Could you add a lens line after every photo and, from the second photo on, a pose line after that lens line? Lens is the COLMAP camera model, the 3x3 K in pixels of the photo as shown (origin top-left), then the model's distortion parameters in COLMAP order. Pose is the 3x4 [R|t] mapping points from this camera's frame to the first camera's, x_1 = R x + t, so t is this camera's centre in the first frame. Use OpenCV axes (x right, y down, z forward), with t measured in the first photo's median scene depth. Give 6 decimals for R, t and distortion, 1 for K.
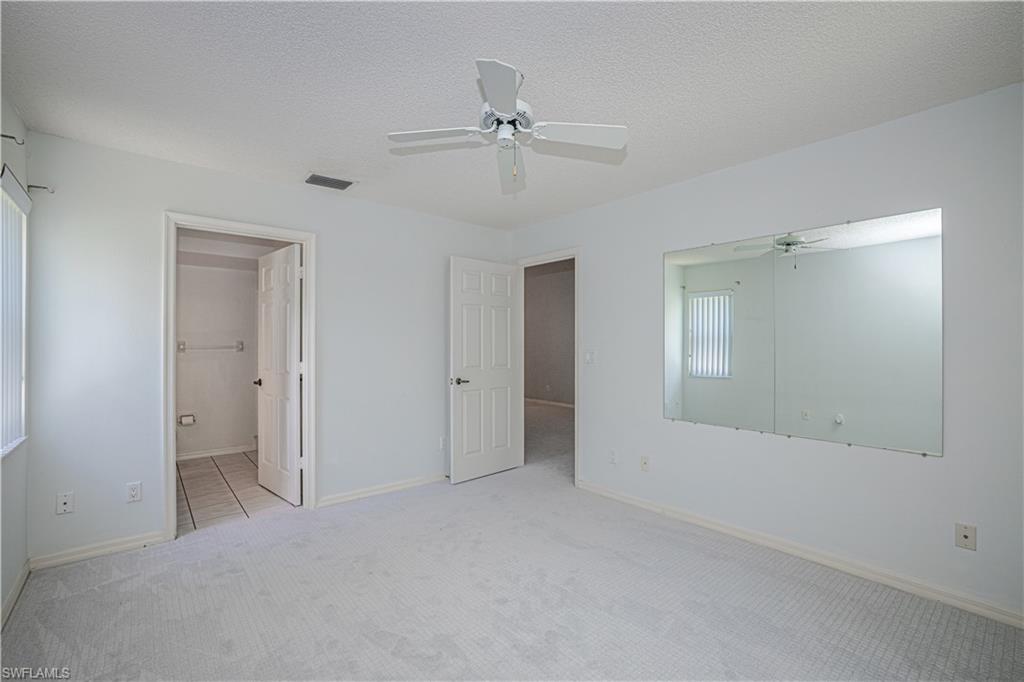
lens RADIAL K [[449.5, 0, 512.0], [0, 449.5, 341.0], [0, 0, 1]] dist [-0.024310, -0.000054]
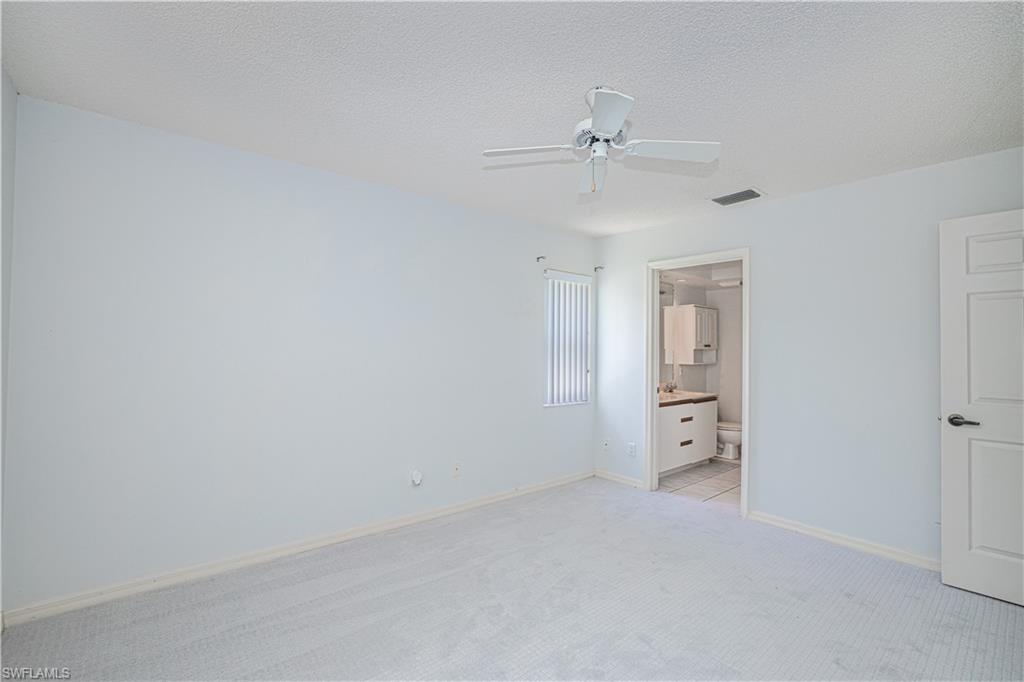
lens RADIAL K [[449.5, 0, 512.0], [0, 449.5, 341.0], [0, 0, 1]] dist [-0.024310, -0.000054]
pose [[-0.002887, -0.020993, -0.999775, 0.690284], [-0.012328, 0.999704, -0.020956, 0.001065], [0.999920, 0.012265, -0.003145, 0.560812]]
